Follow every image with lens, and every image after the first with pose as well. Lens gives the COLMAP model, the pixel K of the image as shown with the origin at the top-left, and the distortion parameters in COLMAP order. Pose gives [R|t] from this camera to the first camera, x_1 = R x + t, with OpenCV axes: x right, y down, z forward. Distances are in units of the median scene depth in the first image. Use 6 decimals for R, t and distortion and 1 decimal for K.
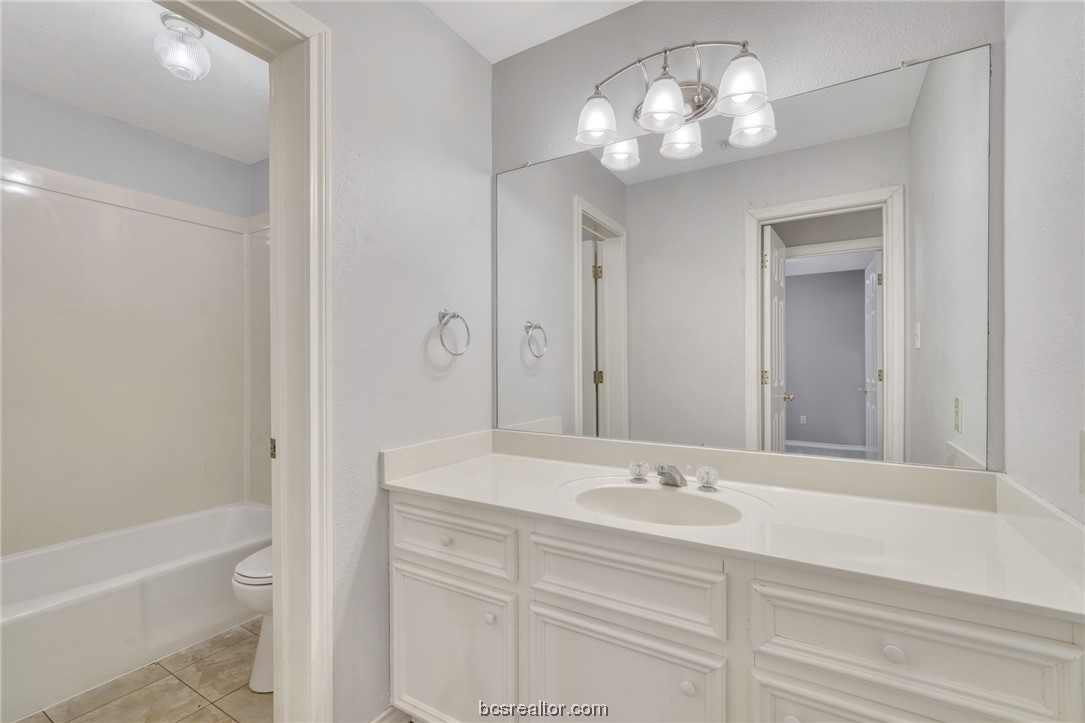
lens RADIAL K [[443.1, 0, 544.3], [0, 443.1, 372.2], [0, 0, 1]] dist [-0.004122, -0.000038]
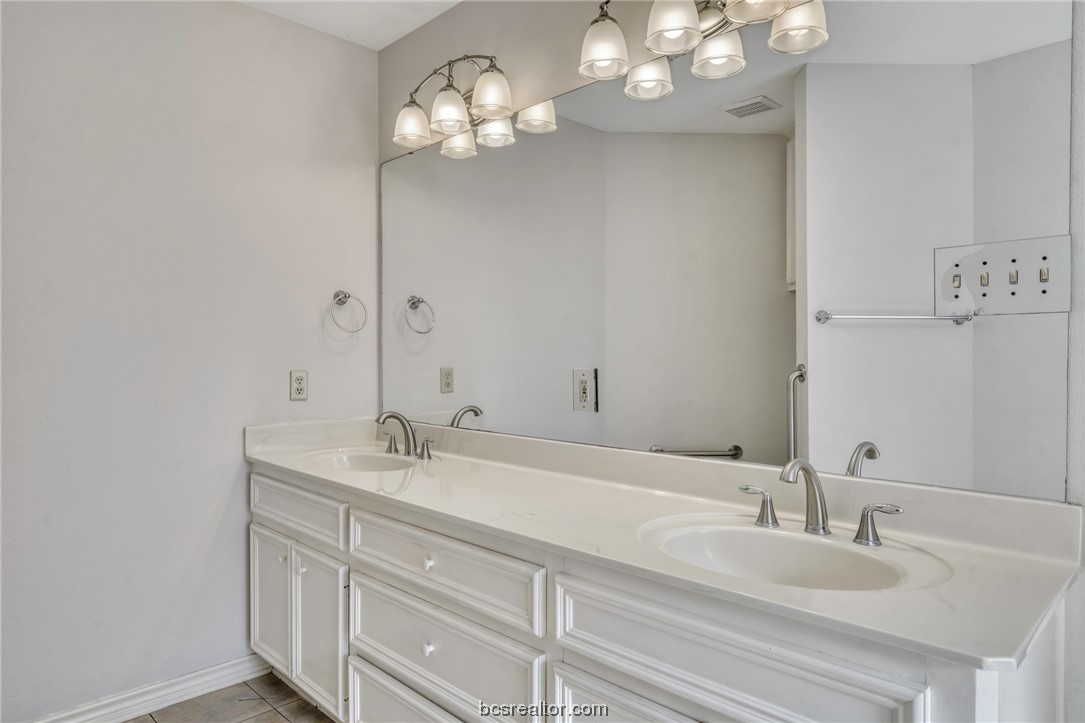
lens RADIAL K [[666.2, 0, 541.1], [0, 666.2, 354.1], [0, 0, 1]] dist [0.007158, 0.001620]
pose [[0.956007, 0.000110, -0.293343, 0.856097], [-0.003483, 0.999934, -0.010976, 0.002318], [0.293322, 0.011515, 0.955944, -0.430632]]
